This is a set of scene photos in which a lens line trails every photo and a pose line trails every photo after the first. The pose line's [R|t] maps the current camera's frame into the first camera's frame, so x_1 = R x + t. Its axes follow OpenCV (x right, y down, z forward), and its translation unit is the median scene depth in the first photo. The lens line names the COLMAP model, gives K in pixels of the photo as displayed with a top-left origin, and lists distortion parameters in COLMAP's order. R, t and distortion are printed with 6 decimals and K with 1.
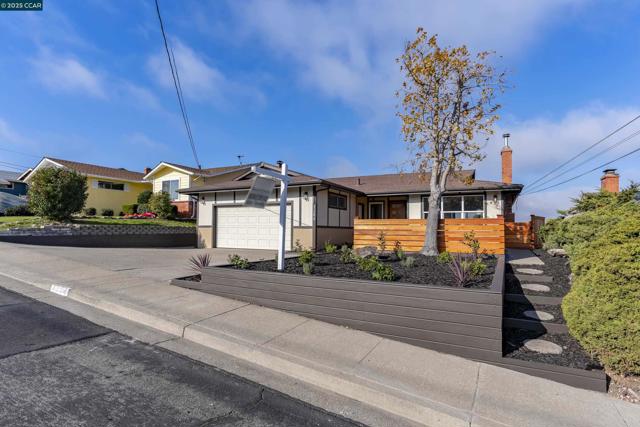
lens RADIAL K [[331.1, 0, 325.4], [0, 331.1, 216.9], [0, 0, 1]] dist [-0.005525, 0.000429]
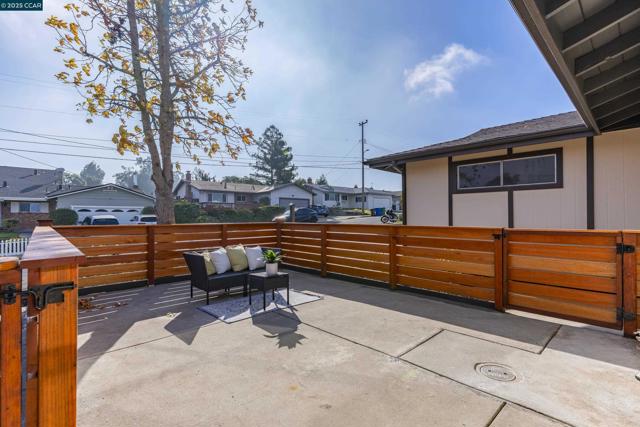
lens RADIAL K [[298.9, 0, 322.5], [0, 298.9, 214.6], [0, 0, 1]] dist [-0.015457, -0.000055]
pose [[-0.325489, -0.018456, -0.945366, 0.487281], [0.037304, 0.998780, -0.032343, 0.010862], [0.944810, -0.045793, -0.324404, 0.916607]]
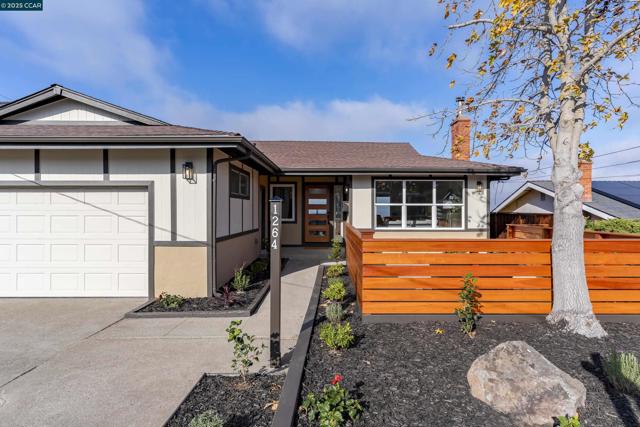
lens RADIAL K [[369.8, 0, 326.8], [0, 369.8, 208.9], [0, 0, 1]] dist [0.005009, 0.000996]
pose [[0.886276, -0.006119, 0.463118, -0.110421], [-0.012359, 0.999244, 0.036854, -0.030944], [-0.462993, -0.038387, 0.885530, 0.439154]]
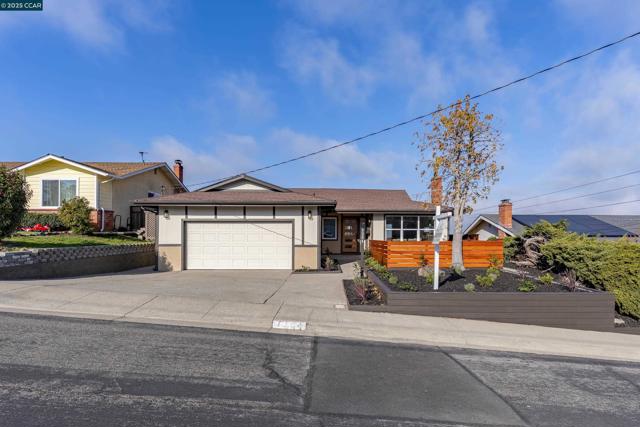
lens RADIAL K [[376.7, 0, 325.3], [0, 376.7, 231.6], [0, 0, 1]] dist [-0.001809, -0.000135]
pose [[0.882630, -0.000516, 0.470069, -0.497360], [-0.014538, 0.999491, 0.028394, -0.040859], [-0.469844, -0.031895, 0.882173, -0.027037]]
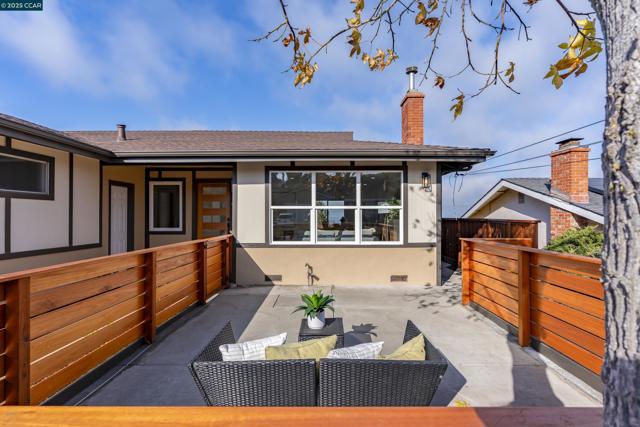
lens RADIAL K [[335.6, 0, 319.4], [0, 335.6, 214.1], [0, 0, 1]] dist [0.002098, 0.000533]
pose [[0.893654, -0.006918, 0.448704, 0.164697], [-0.008782, 0.999420, 0.032898, -0.020574], [-0.448671, -0.033339, 0.893075, 0.609707]]
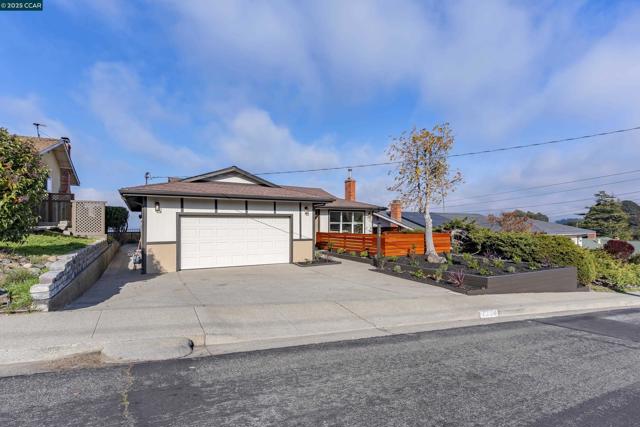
lens RADIAL K [[331.1, 0, 317.5], [0, 331.1, 217.2], [0, 0, 1]] dist [-0.005525, 0.000429]
pose [[0.541796, 0.011972, 0.840425, -0.839602], [-0.029453, 0.999555, 0.004748, -0.042895], [-0.839994, -0.027325, 0.541907, 0.352072]]
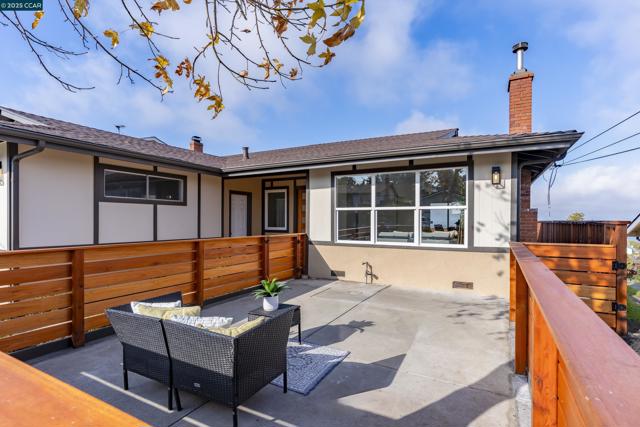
lens RADIAL K [[318.3, 0, 316.1], [0, 318.3, 222.7], [0, 0, 1]] dist [-0.002913, -0.000680]
pose [[0.999478, -0.006537, -0.031637, 0.290995], [0.008023, 0.998859, 0.047082, -0.016575], [0.031293, -0.047311, 0.998390, 0.572028]]
